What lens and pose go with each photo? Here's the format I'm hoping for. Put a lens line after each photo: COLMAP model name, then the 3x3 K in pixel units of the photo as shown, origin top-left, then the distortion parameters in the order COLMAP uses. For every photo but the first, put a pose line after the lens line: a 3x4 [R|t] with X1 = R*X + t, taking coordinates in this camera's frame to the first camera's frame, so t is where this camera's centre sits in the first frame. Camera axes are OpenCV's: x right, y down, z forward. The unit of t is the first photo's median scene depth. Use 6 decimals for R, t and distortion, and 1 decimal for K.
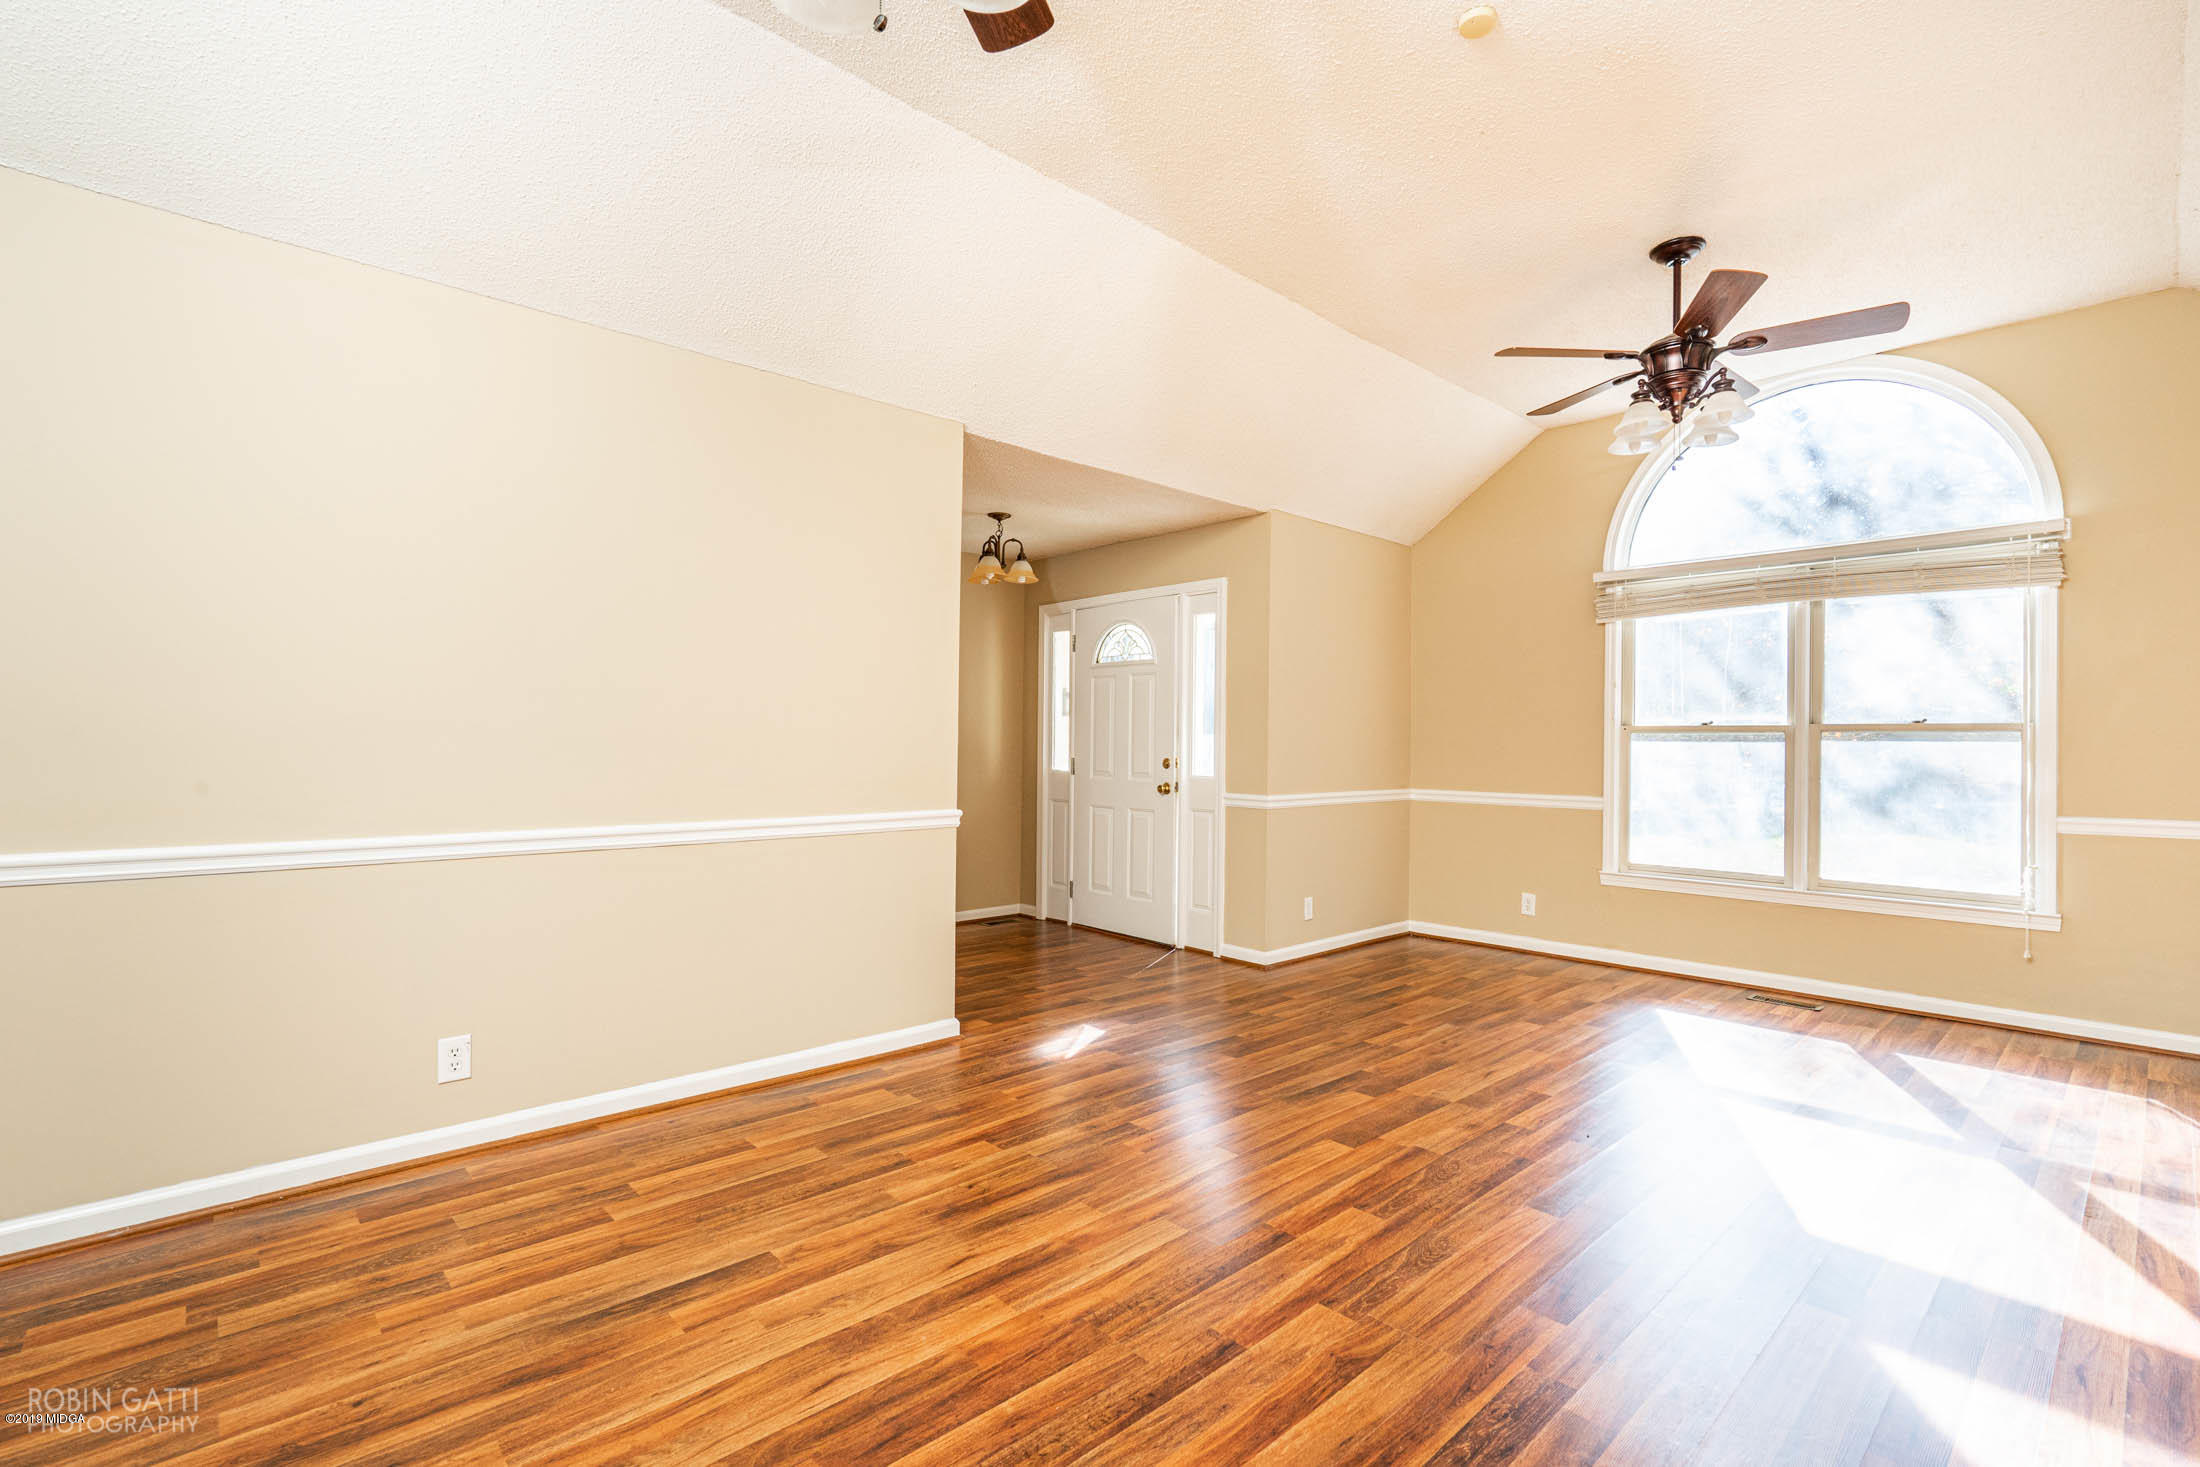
lens RADIAL K [[989.4, 0, 1097.4], [0, 989.4, 737.5], [0, 0, 1]] dist [-0.004022, 0.000786]
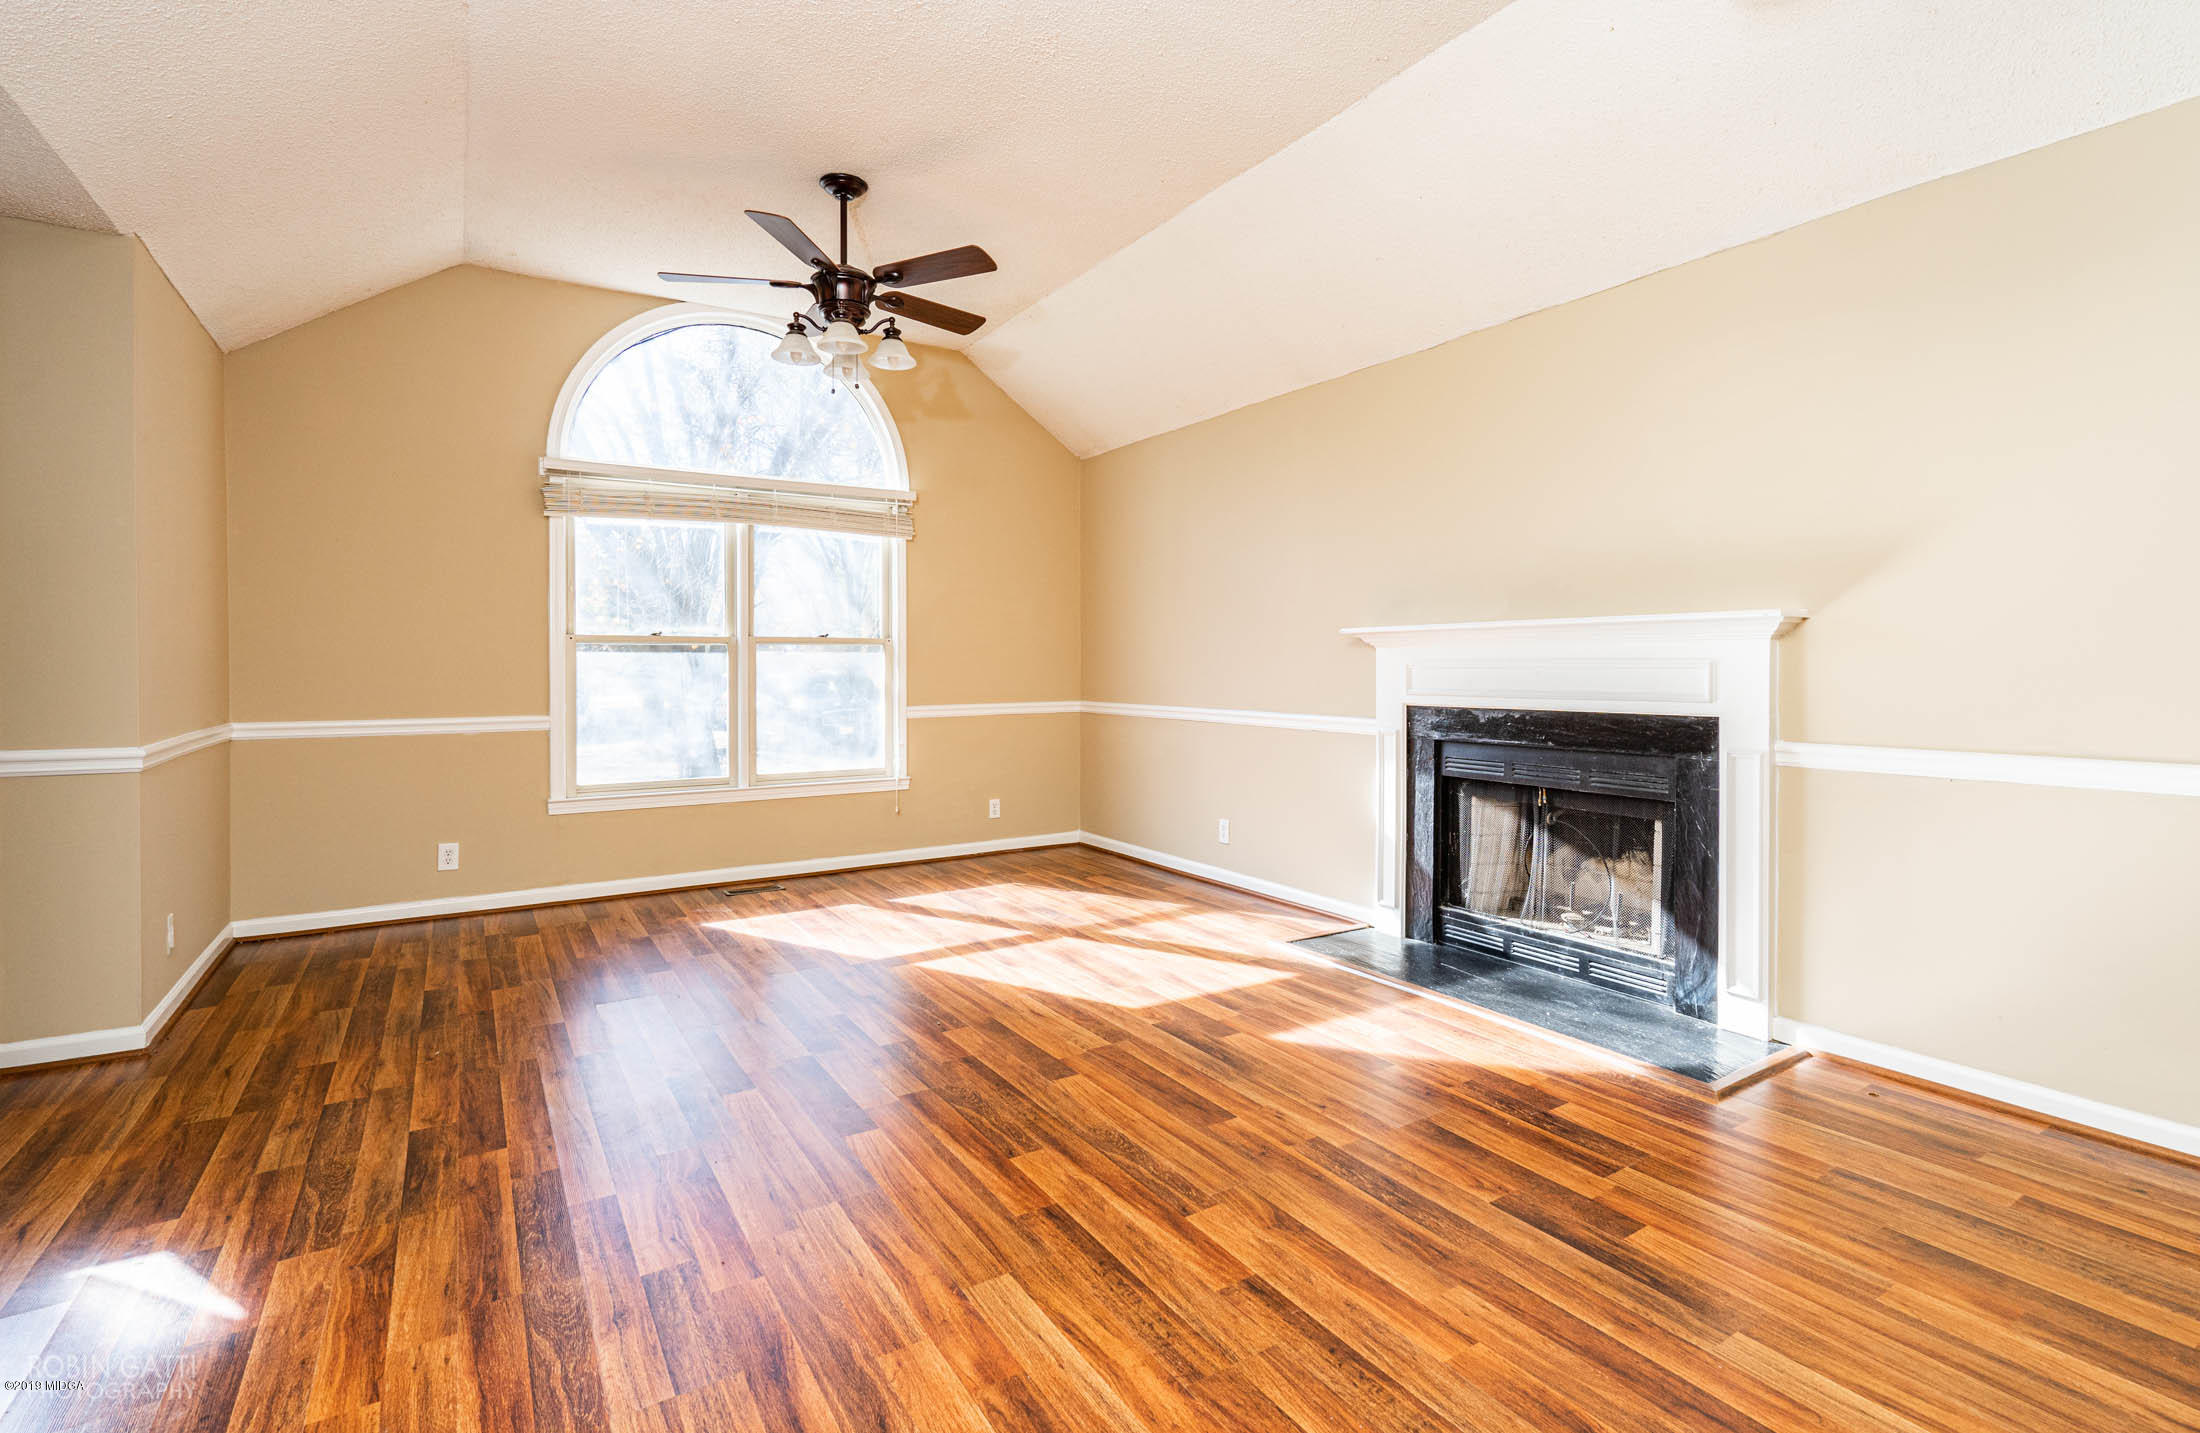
lens RADIAL K [[1025.6, 0, 1139.2], [0, 1025.6, 674.9], [0, 0, 1]] dist [-0.003287, 0.000061]
pose [[0.155747, -0.020055, 0.987593, -0.534267], [-0.004591, 0.999768, 0.021026, 0.005183], [-0.987786, -0.007809, 0.155619, 0.604077]]
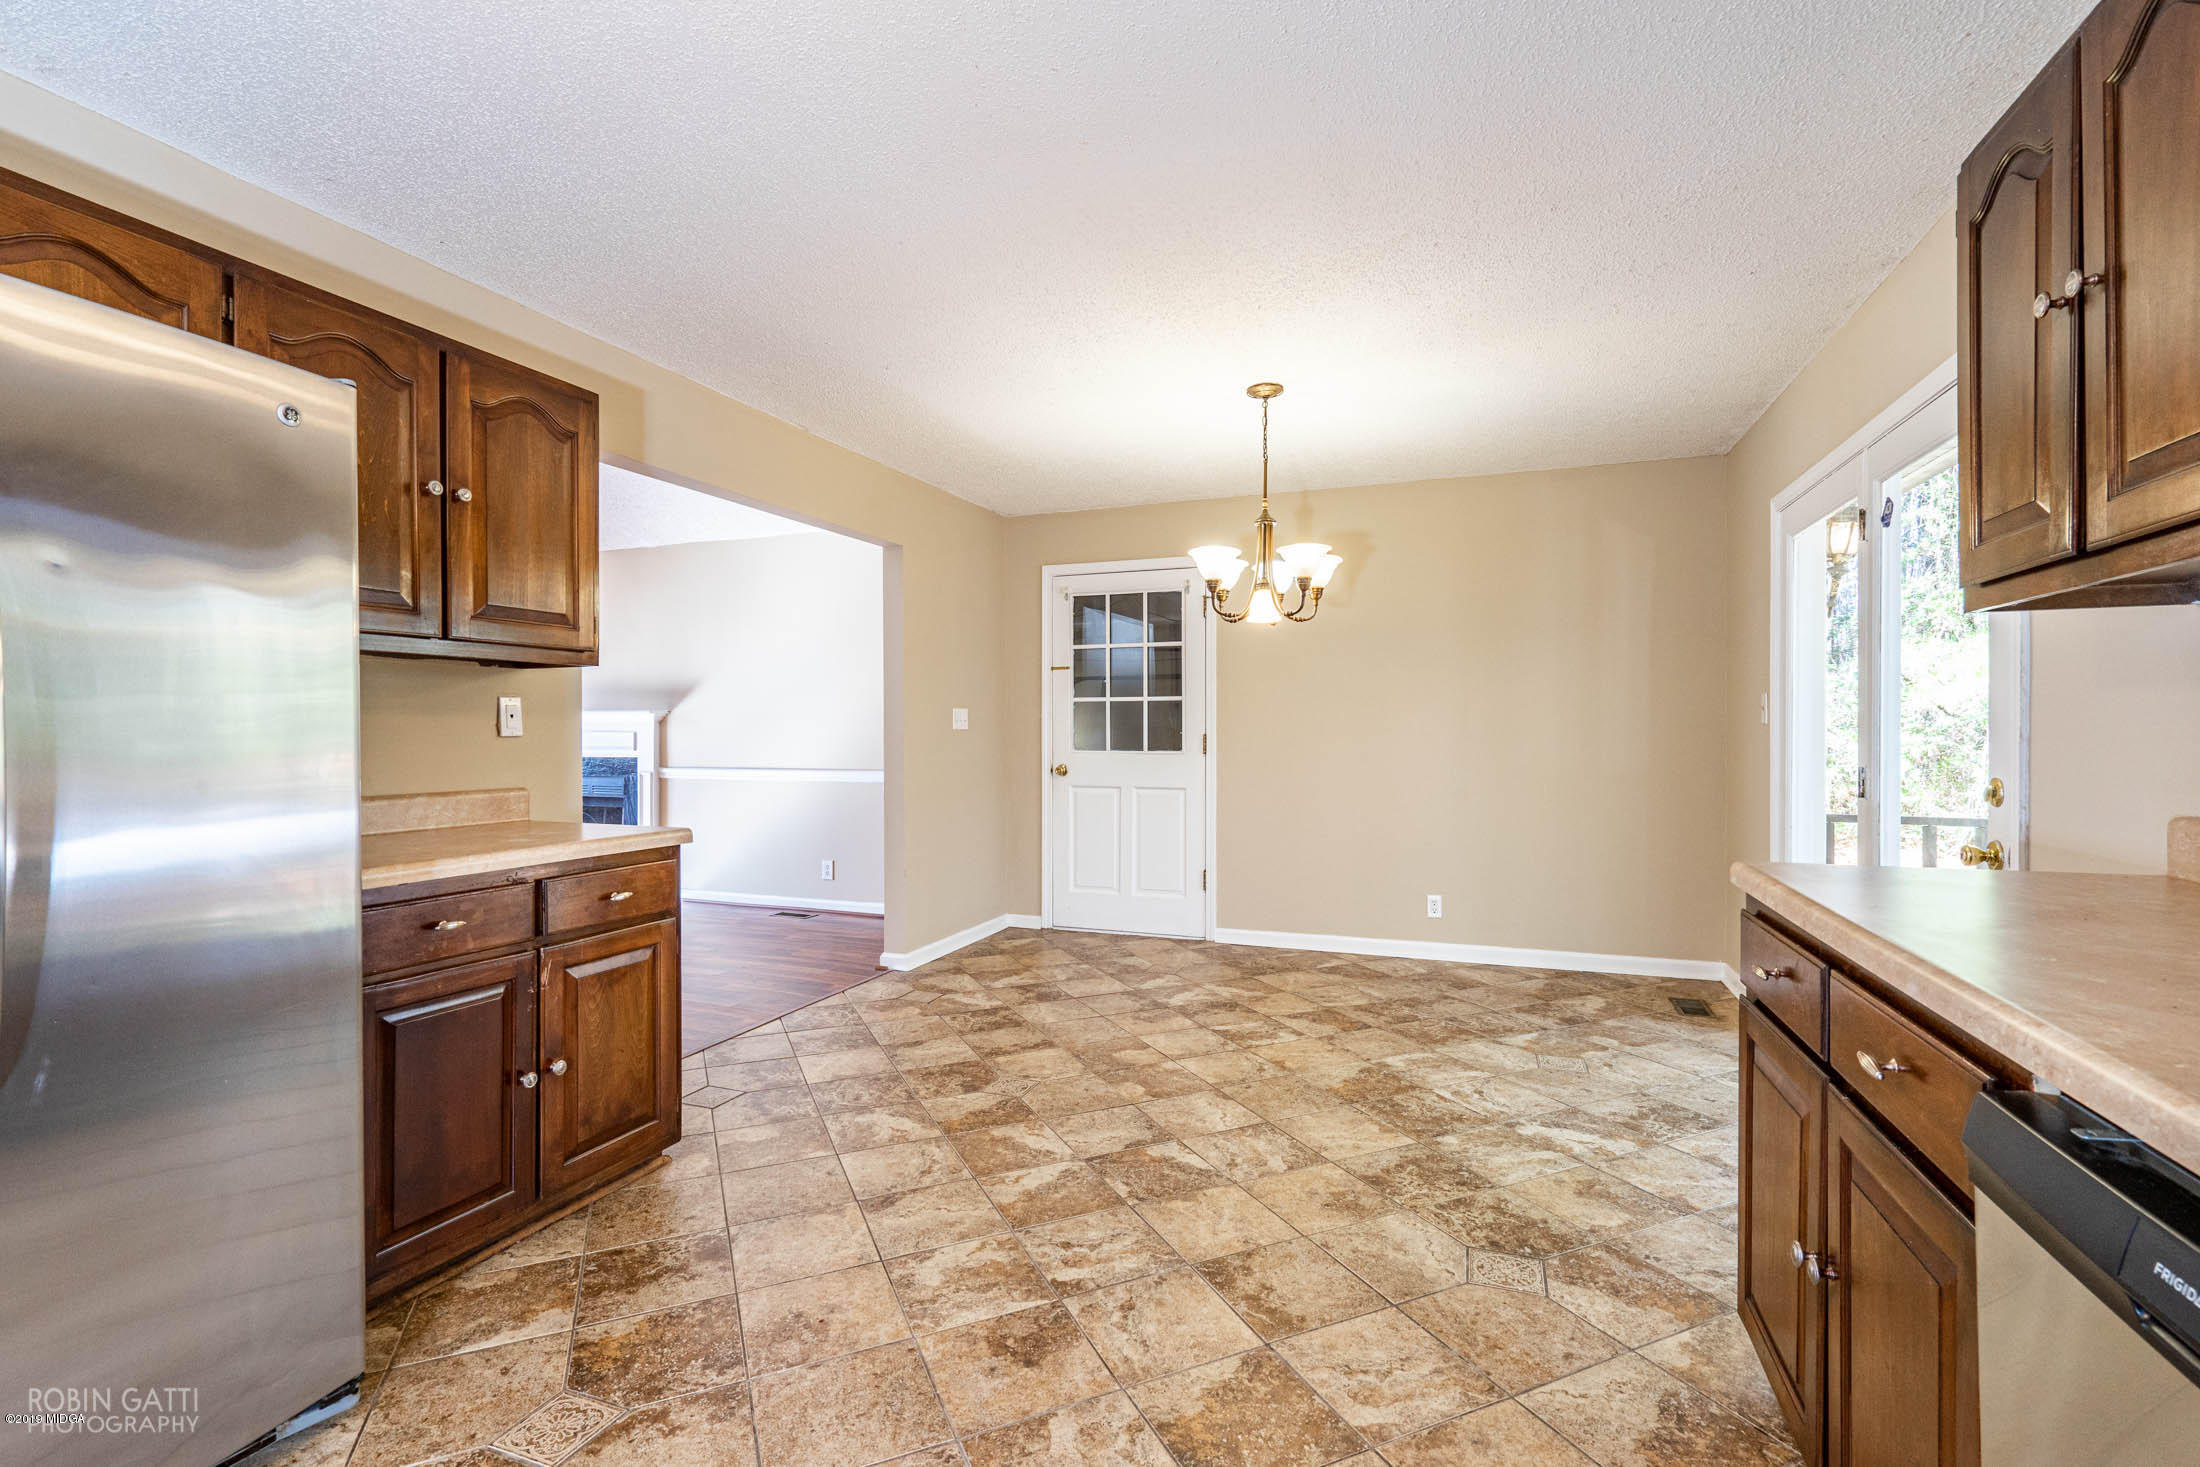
lens RADIAL K [[989.4, 0, 1097.4], [0, 989.4, 737.5], [0, 0, 1]] dist [-0.004022, 0.000786]
pose [[-0.444799, -0.011919, 0.895551, -1.944226], [-0.008052, 0.999924, 0.009308, -0.009515], [-0.895594, -0.003071, -0.444862, 0.246701]]
